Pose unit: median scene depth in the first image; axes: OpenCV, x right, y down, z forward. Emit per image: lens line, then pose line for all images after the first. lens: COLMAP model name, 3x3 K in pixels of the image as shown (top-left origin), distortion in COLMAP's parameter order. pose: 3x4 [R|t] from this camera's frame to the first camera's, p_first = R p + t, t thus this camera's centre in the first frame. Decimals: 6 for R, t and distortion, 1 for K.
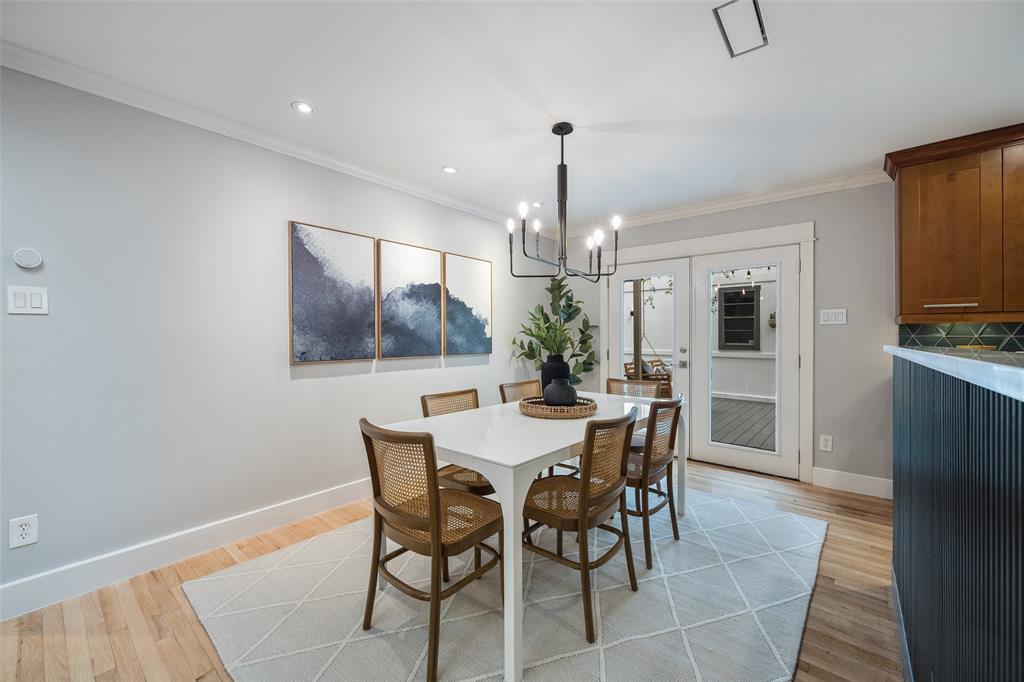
lens RADIAL K [[407.7, 0, 509.6], [0, 407.7, 340.6], [0, 0, 1]] dist [-0.011458, -0.000359]
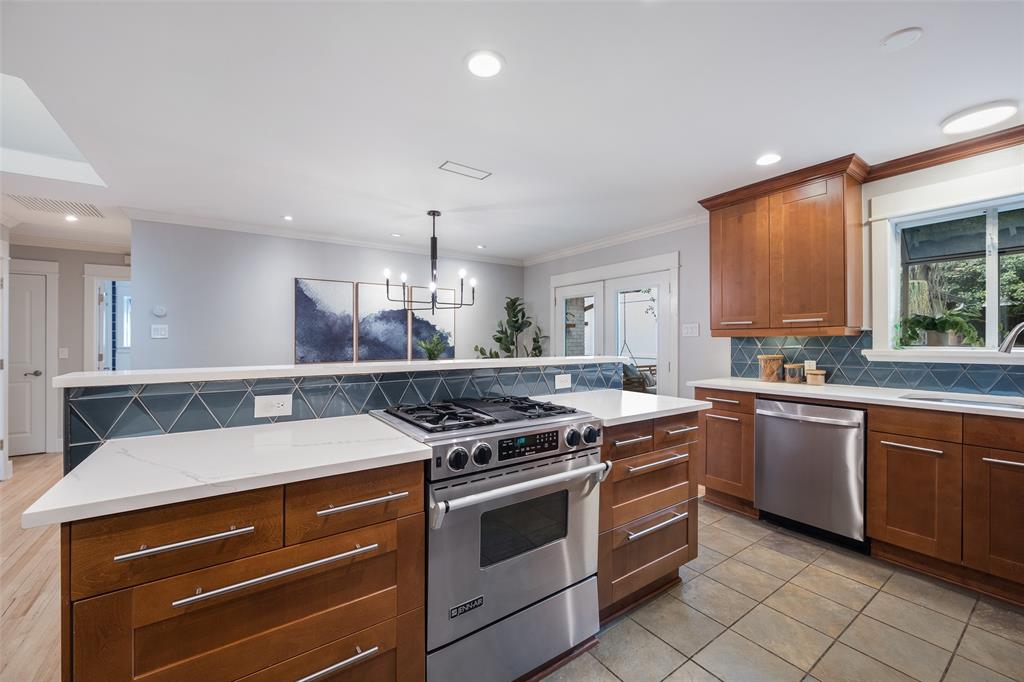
lens RADIAL K [[407.7, 0, 514.5], [0, 407.7, 337.1], [0, 0, 1]] dist [-0.011458, -0.000359]
pose [[0.965212, -0.003394, -0.261446, 0.606160], [0.000098, 0.999920, -0.012620, -0.025274], [0.261468, 0.012156, 0.965136, -0.291407]]
